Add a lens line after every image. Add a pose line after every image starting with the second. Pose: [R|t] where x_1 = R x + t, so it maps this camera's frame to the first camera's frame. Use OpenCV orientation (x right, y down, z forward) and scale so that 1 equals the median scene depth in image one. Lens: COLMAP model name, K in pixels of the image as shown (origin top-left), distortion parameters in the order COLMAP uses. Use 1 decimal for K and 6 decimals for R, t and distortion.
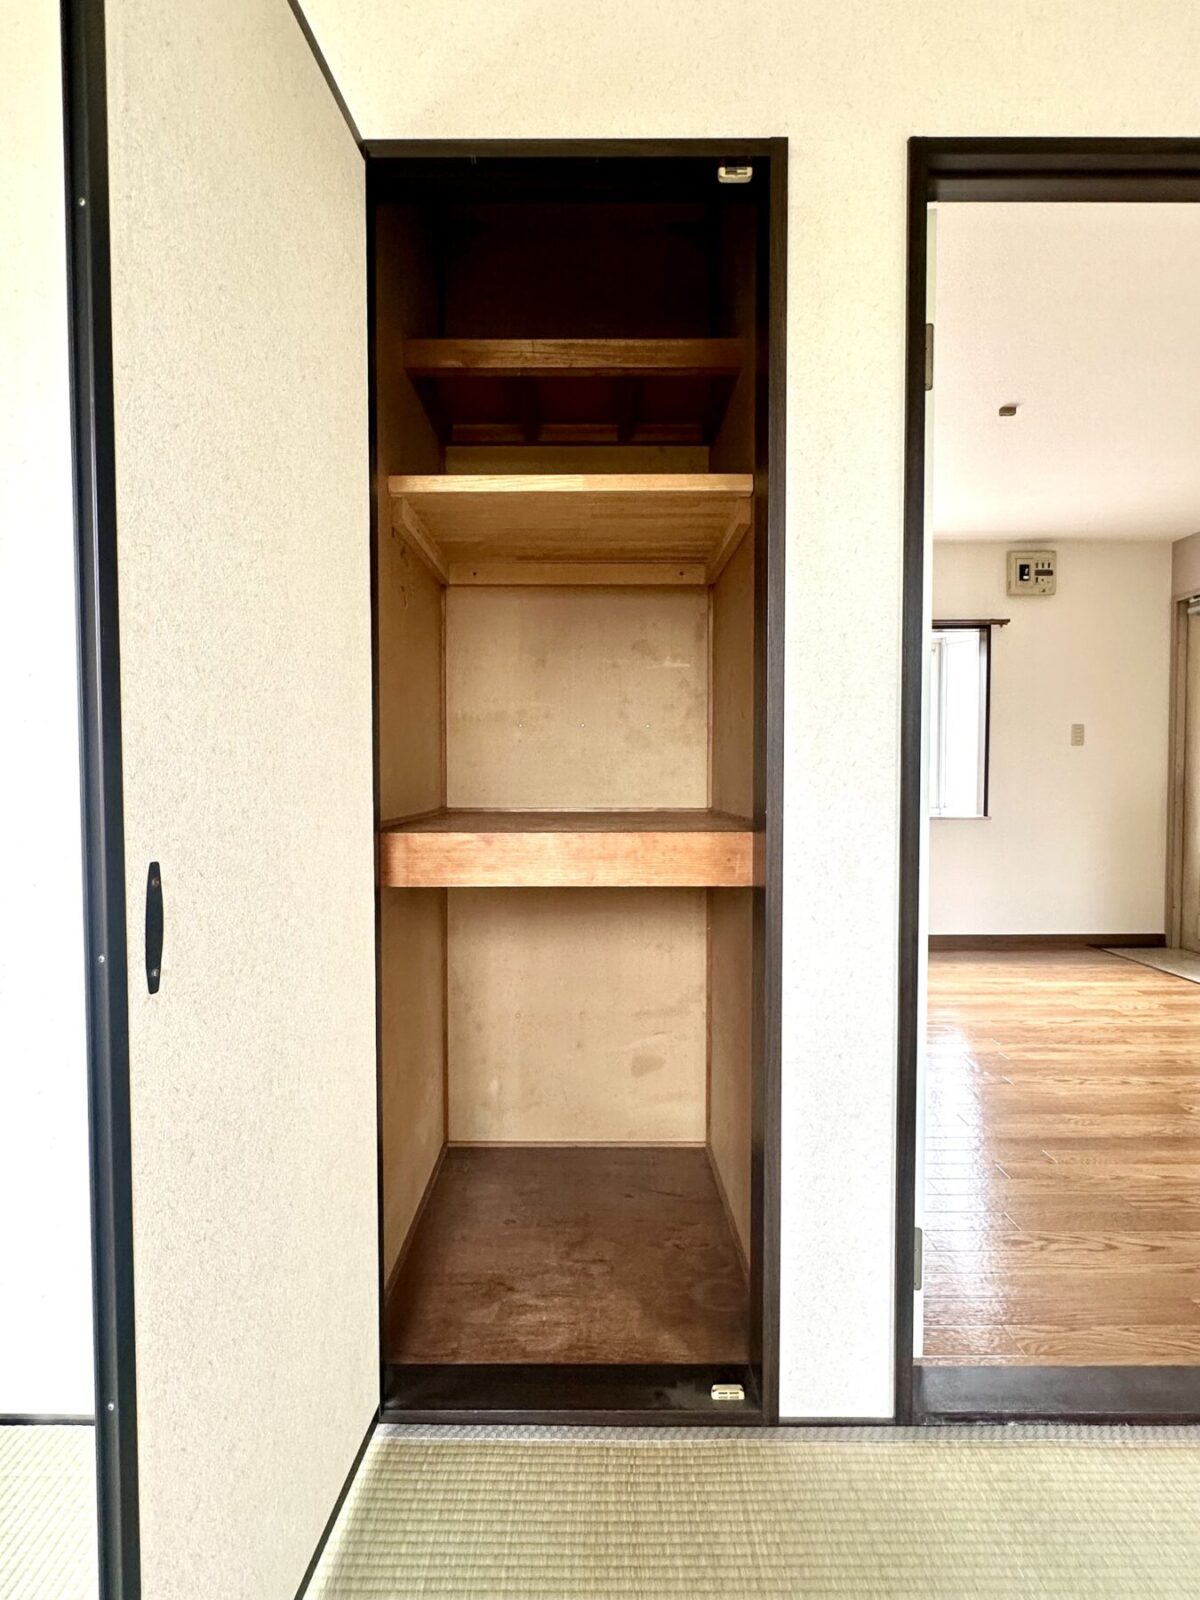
lens RADIAL K [[811.3, 0, 594.9], [0, 811.3, 798.8], [0, 0, 1]] dist [-0.003447, 0.001423]
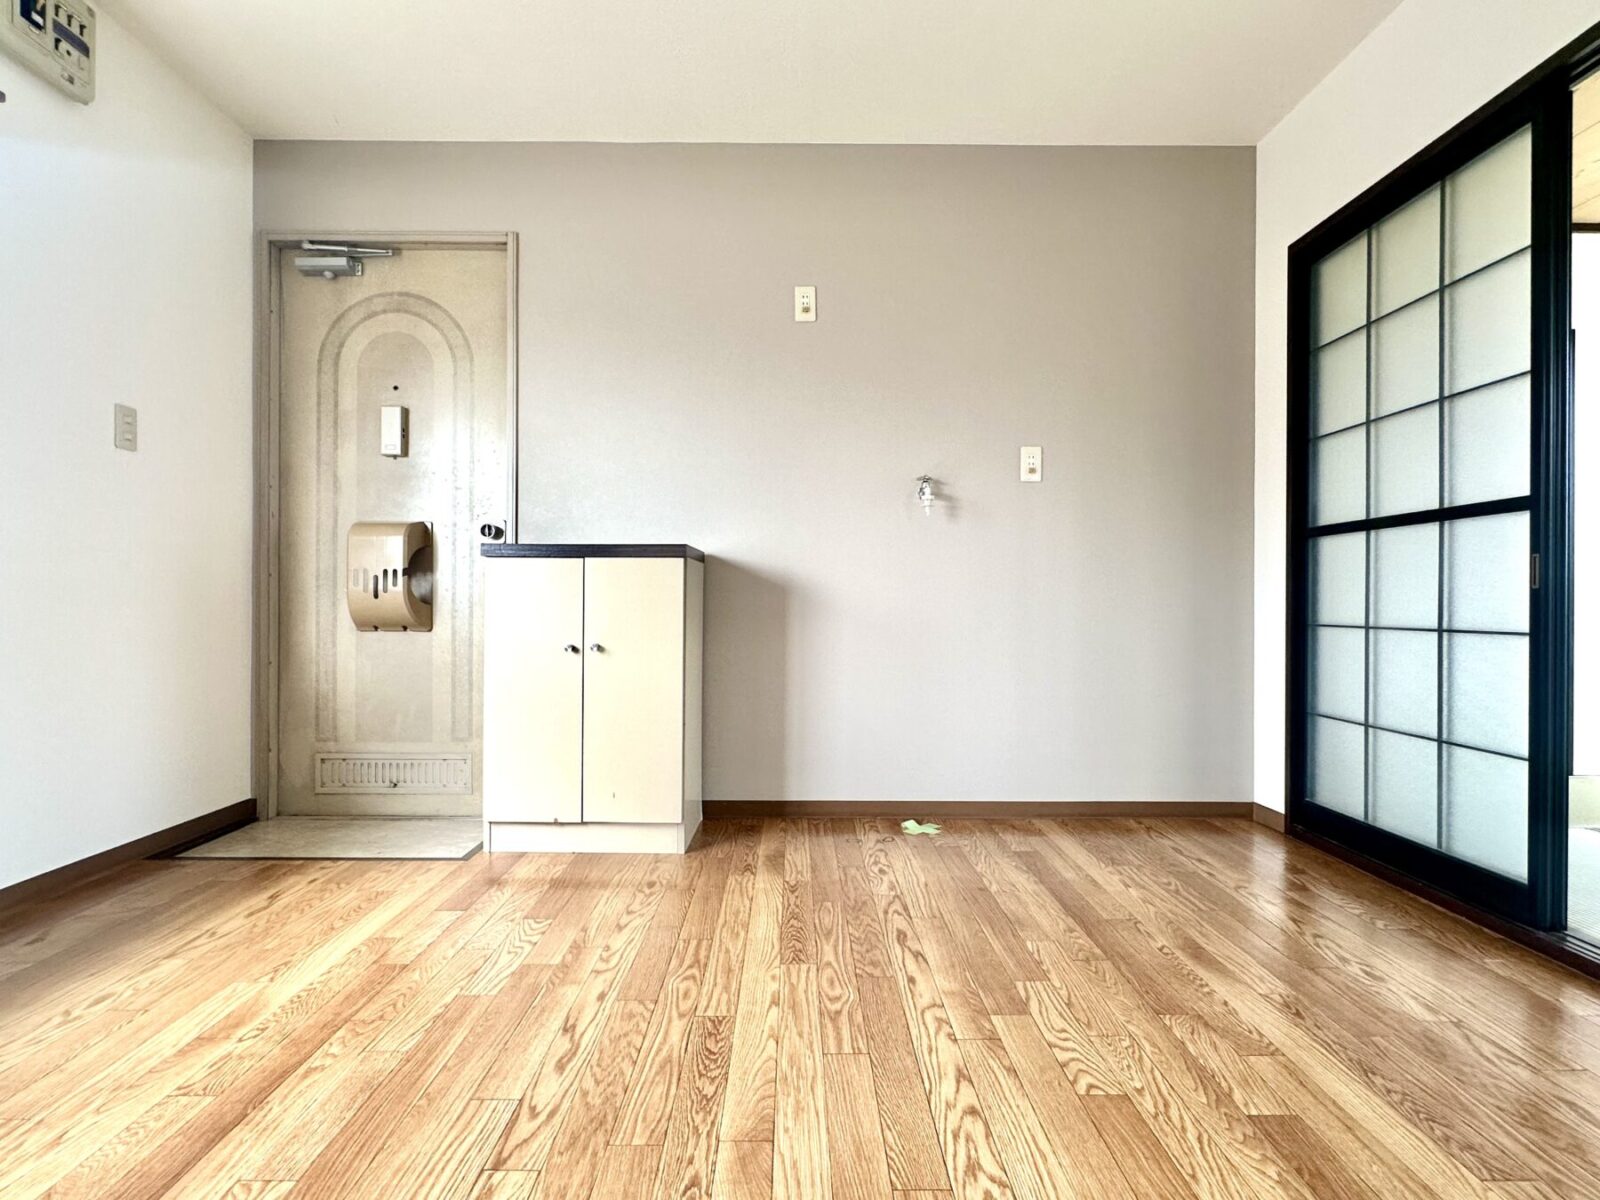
lens RADIAL K [[811.3, 0, 791.5], [0, 811.3, 601.7], [0, 0, 1]] dist [-0.003447, 0.001423]
pose [[-0.005182, 0.000422, 0.999986, 0.126247], [0.025501, 0.999675, -0.000289, 0.038784], [-0.999661, 0.025499, -0.005191, 0.683341]]
